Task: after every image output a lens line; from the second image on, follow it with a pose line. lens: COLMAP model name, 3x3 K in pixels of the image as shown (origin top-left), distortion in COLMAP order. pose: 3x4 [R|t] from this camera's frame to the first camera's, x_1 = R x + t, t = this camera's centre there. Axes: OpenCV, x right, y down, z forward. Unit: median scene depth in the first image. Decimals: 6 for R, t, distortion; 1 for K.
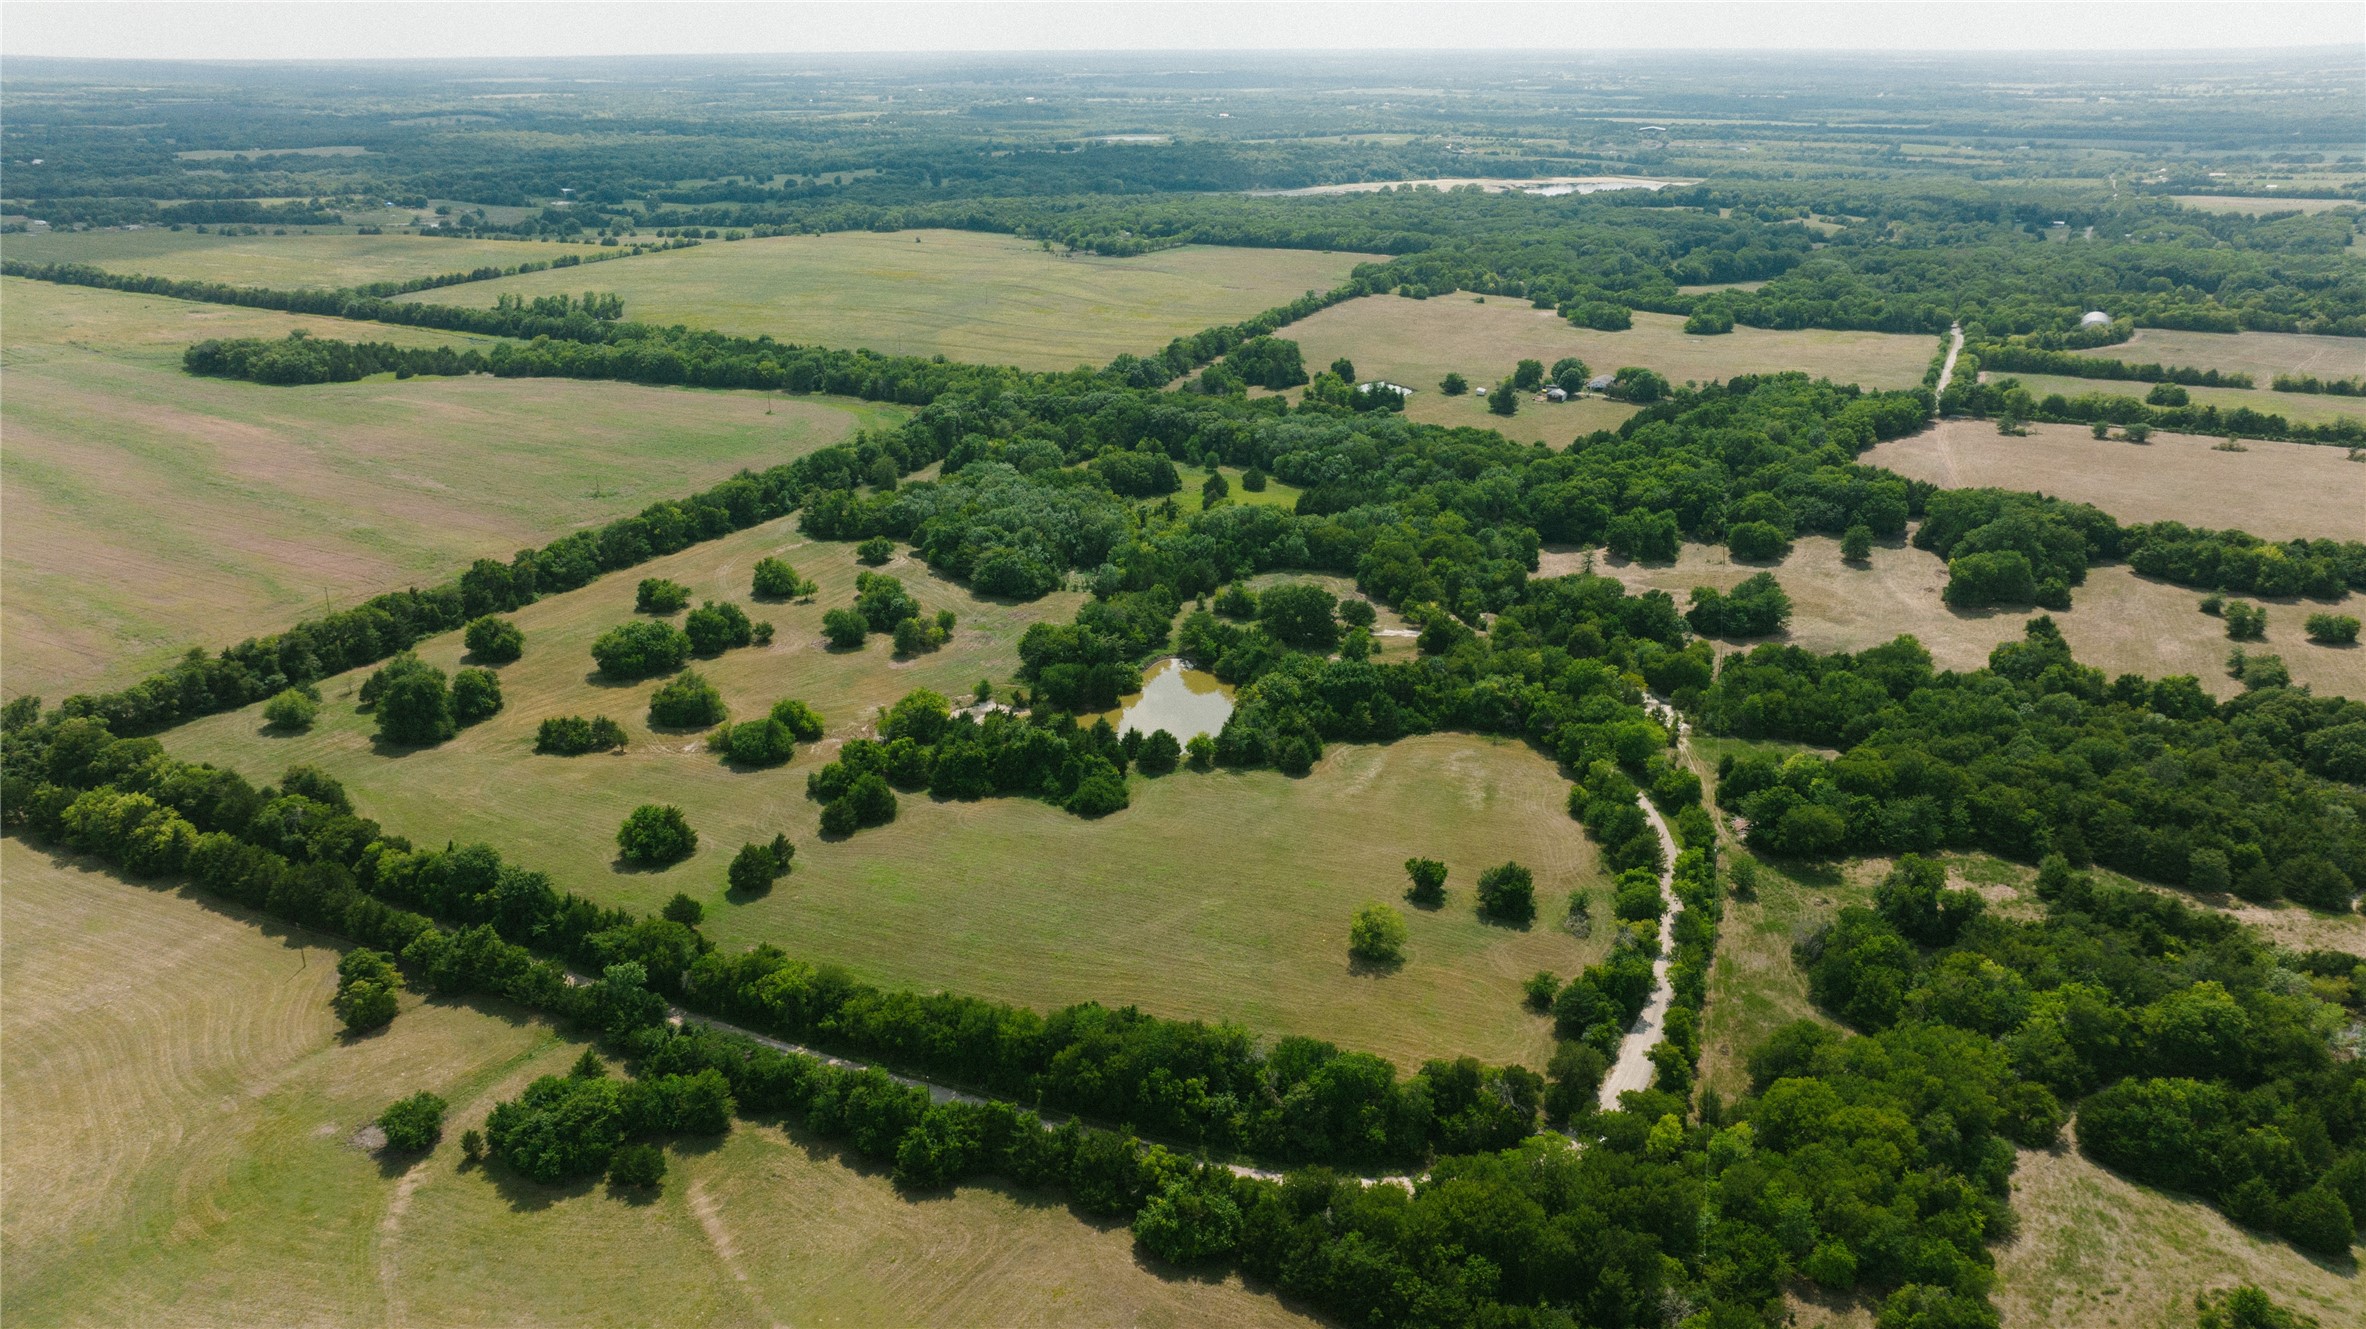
lens RADIAL K [[1666.6, 0, 1196.0], [0, 1666.6, 667.6], [0, 0, 1]] dist [-0.016268, 0.000289]
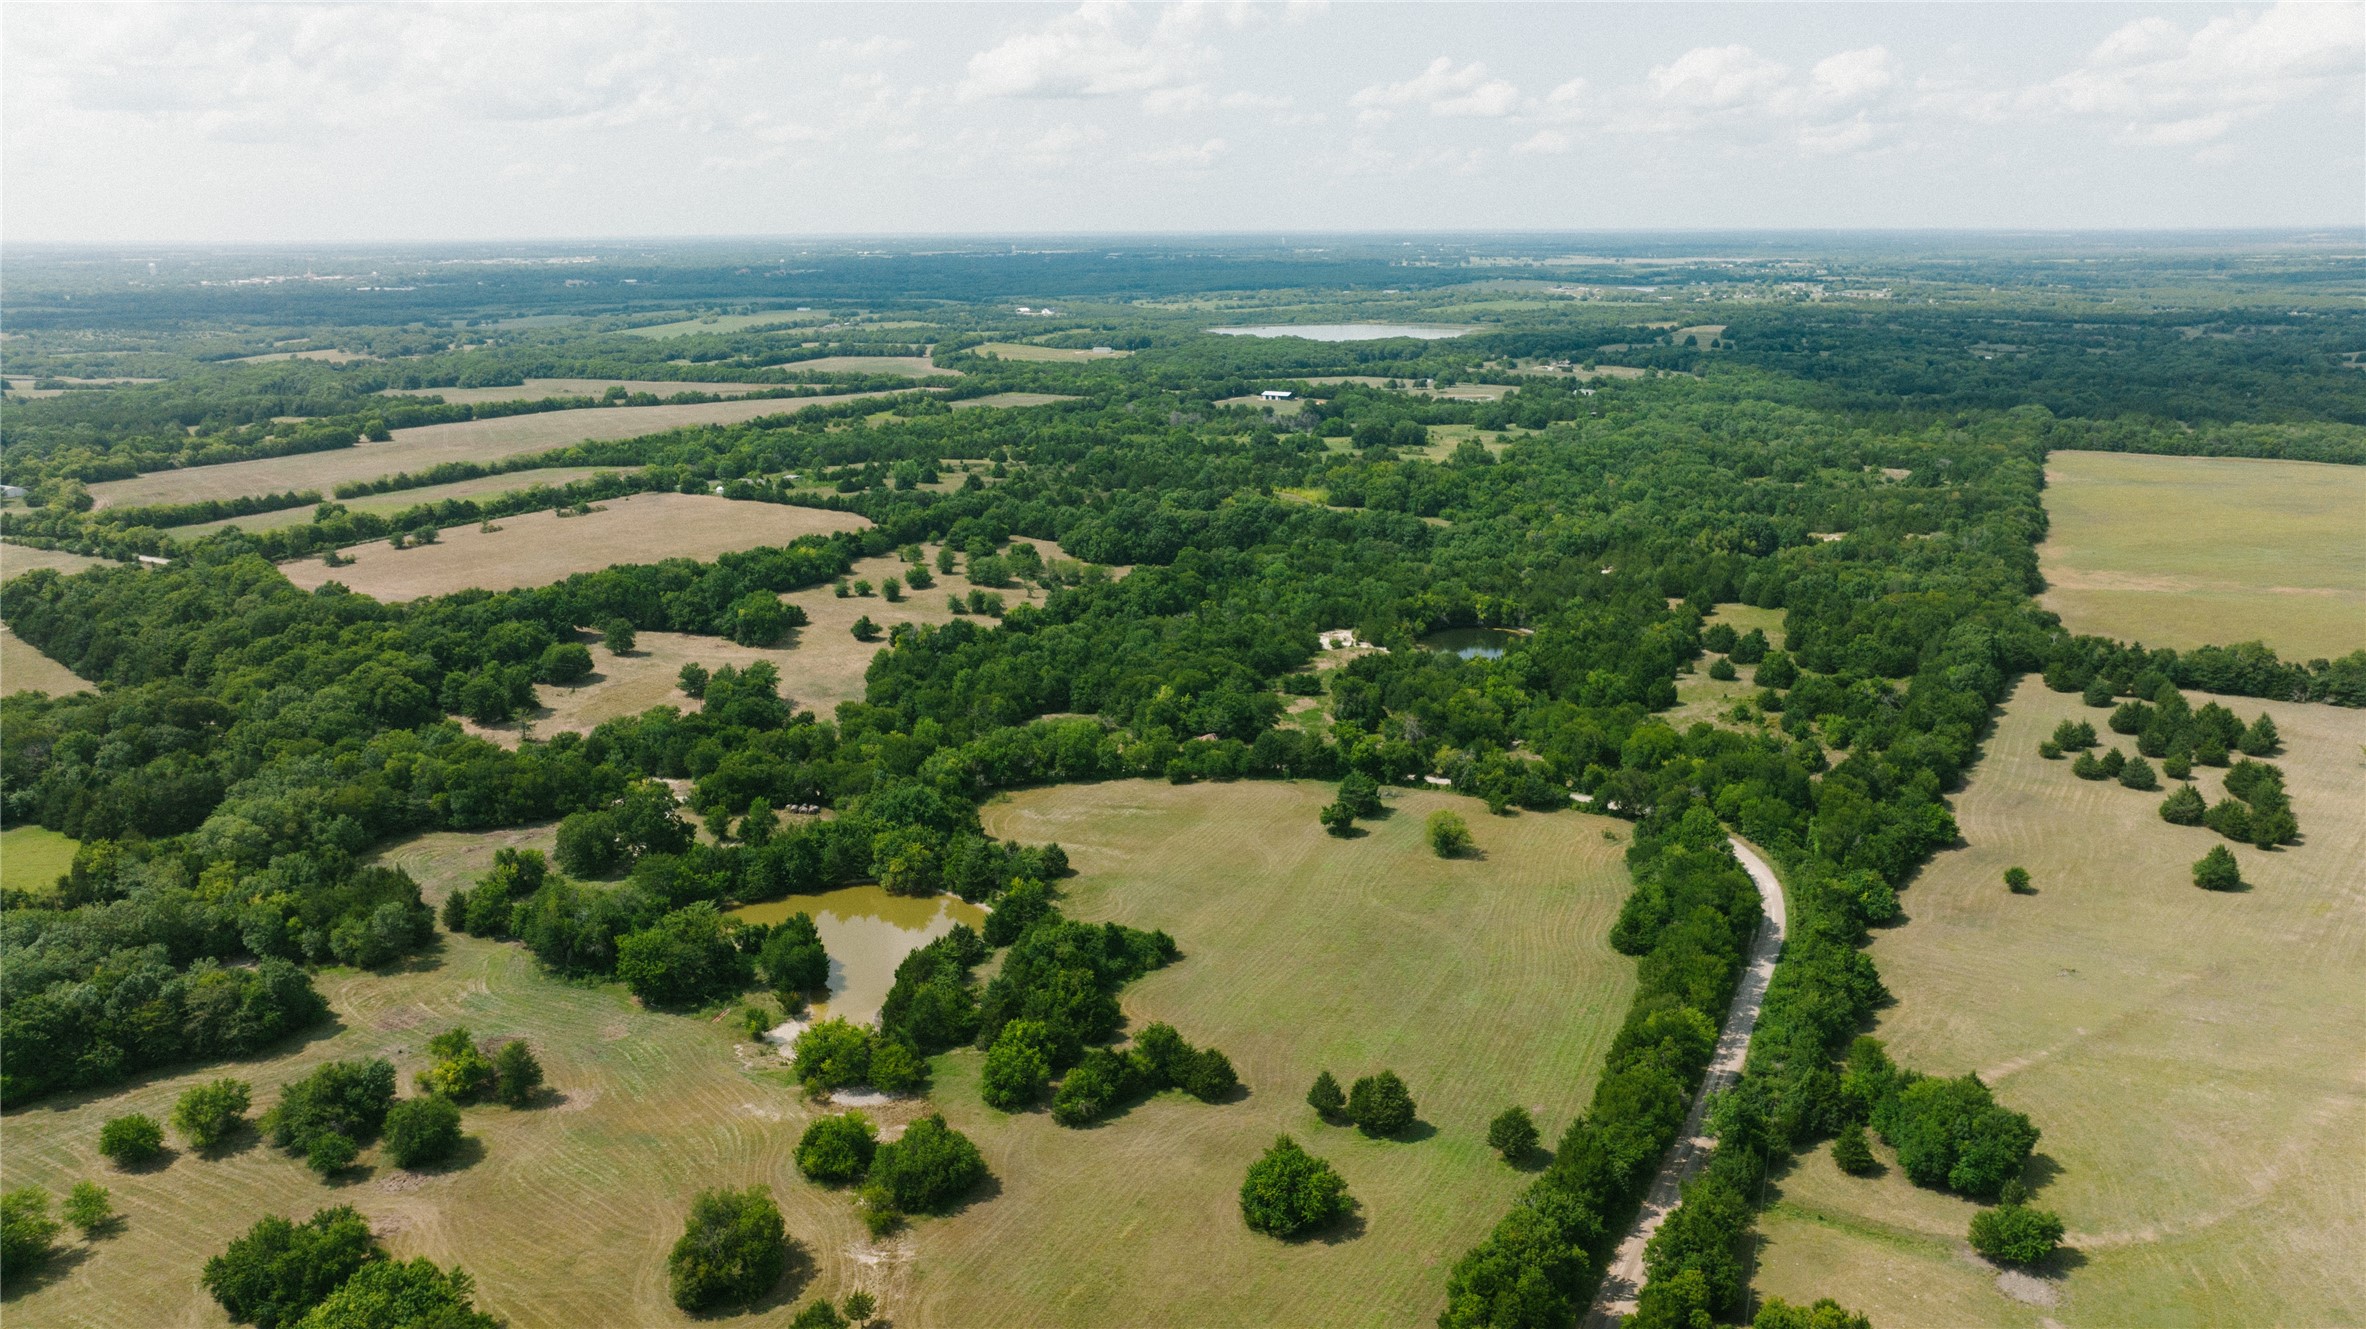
lens RADIAL K [[1658.1, 0, 1183.0], [0, 1658.1, 664.5], [0, 0, 1]] dist [-0.012810, -0.005472]
pose [[0.050516, -0.260240, 0.964221, -0.759157], [0.363090, 0.904177, 0.225012, -0.216079], [-0.930384, 0.338732, 0.140166, 0.714409]]
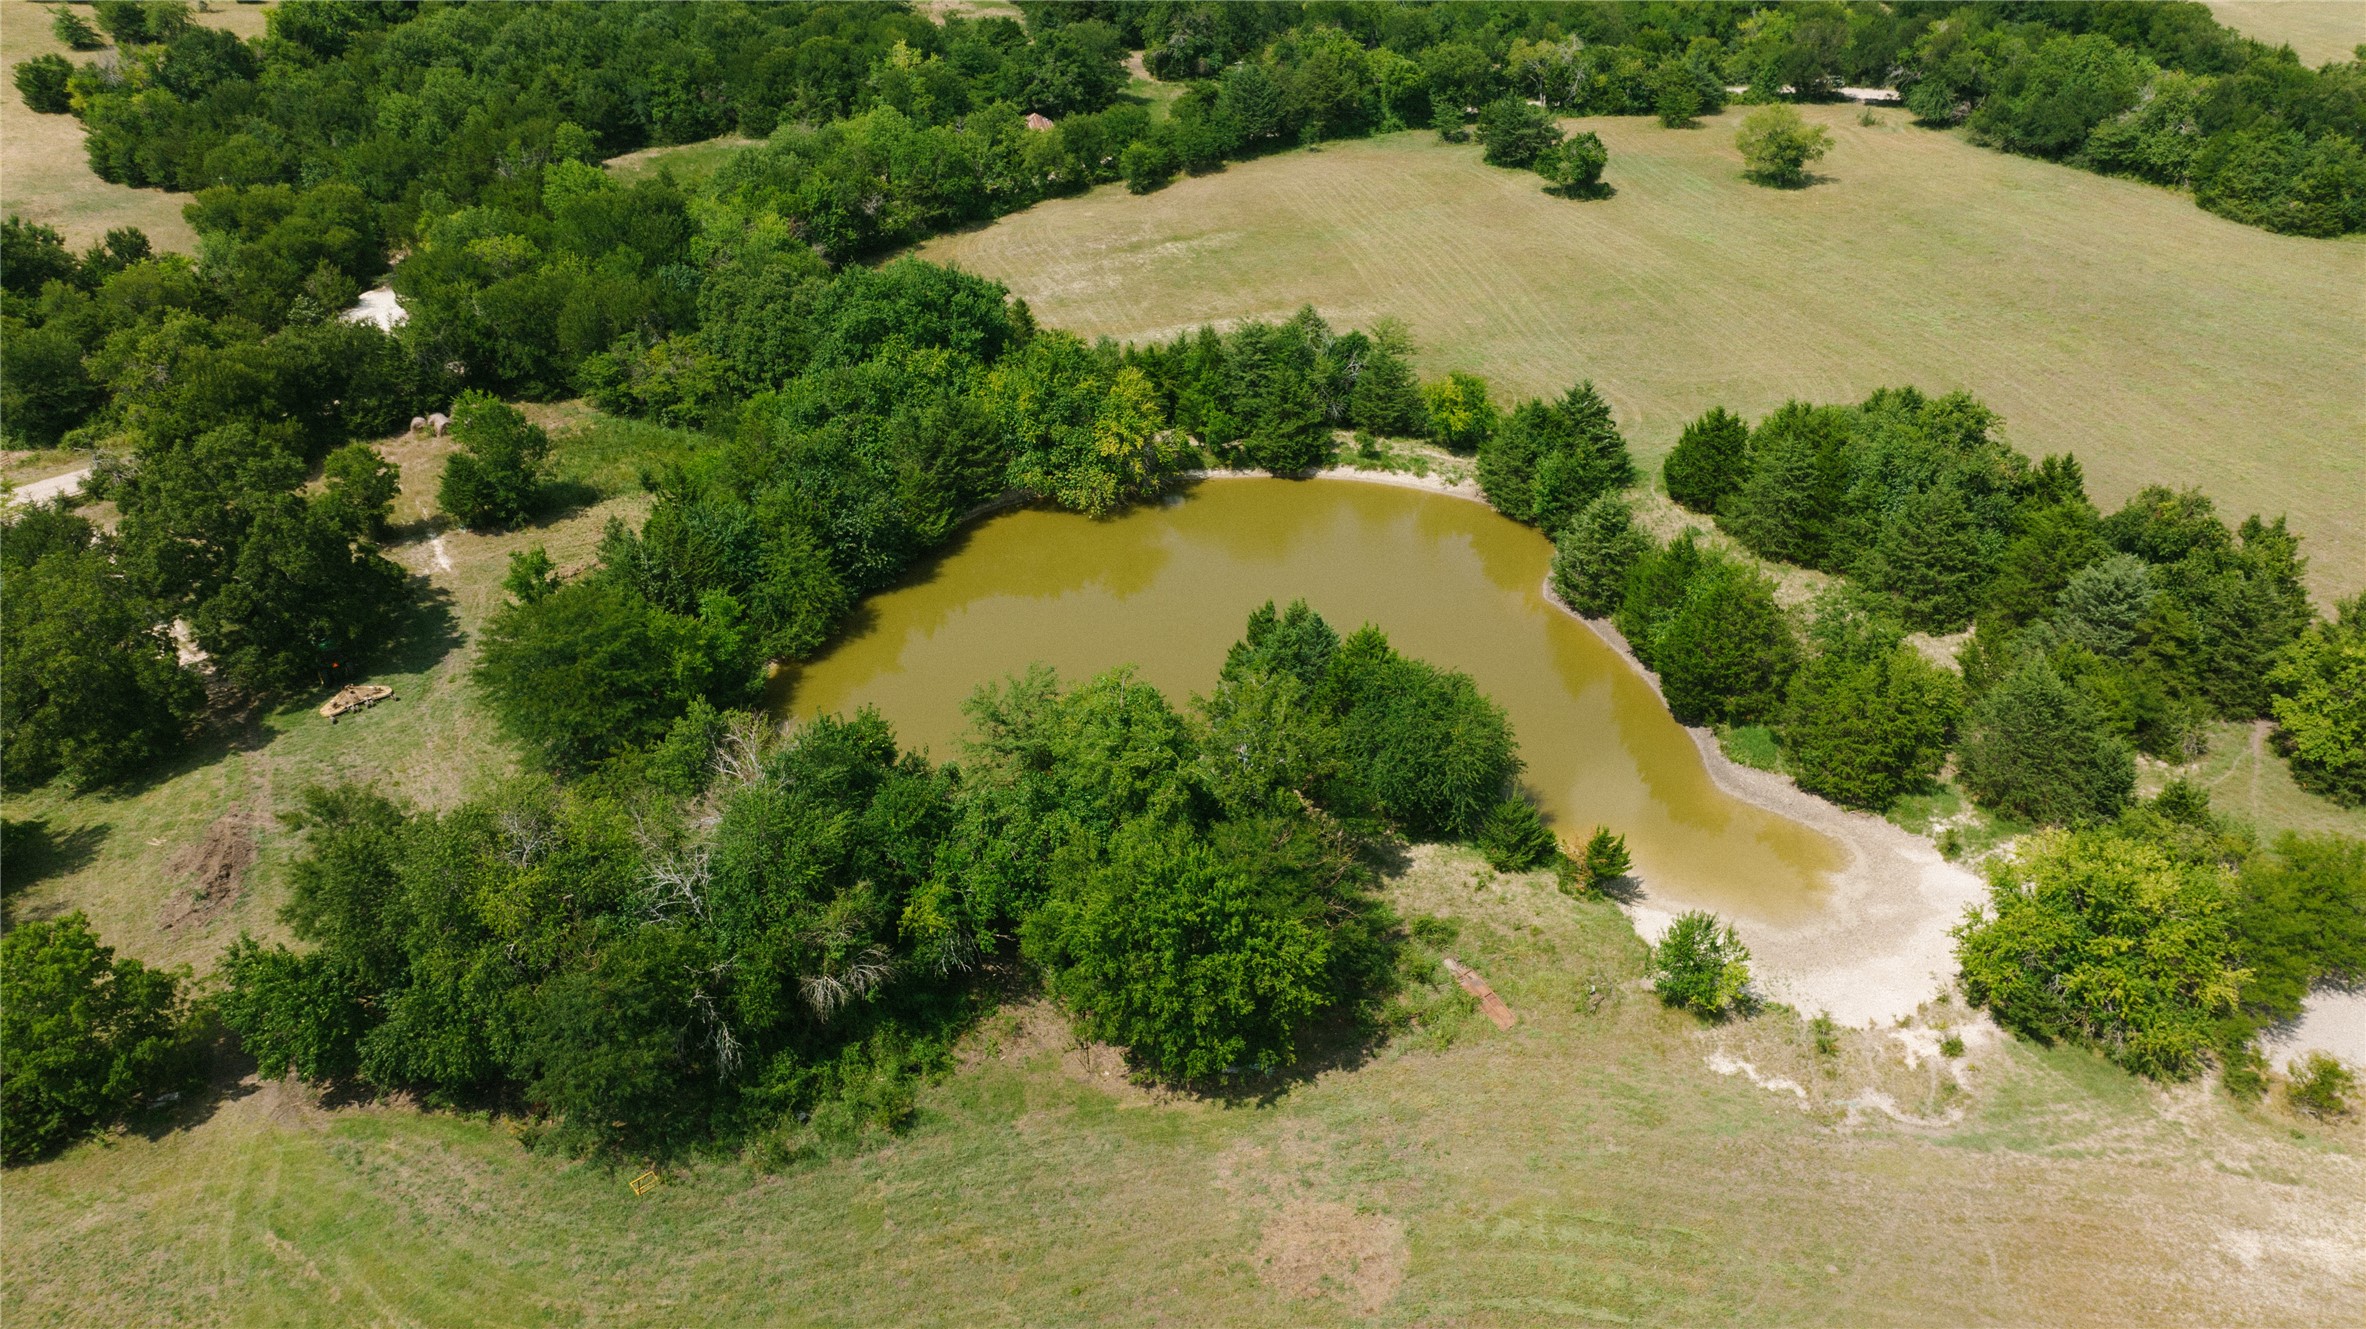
lens RADIAL K [[1649.0, 0, 1188.7], [0, 1649.0, 675.6], [0, 0, 1]] dist [-0.014572, 0.000160]
pose [[-0.608973, -0.420609, 0.672488, -0.214839], [0.278254, 0.680664, 0.677695, -0.163993], [-0.742783, 0.599820, -0.297470, 1.118555]]
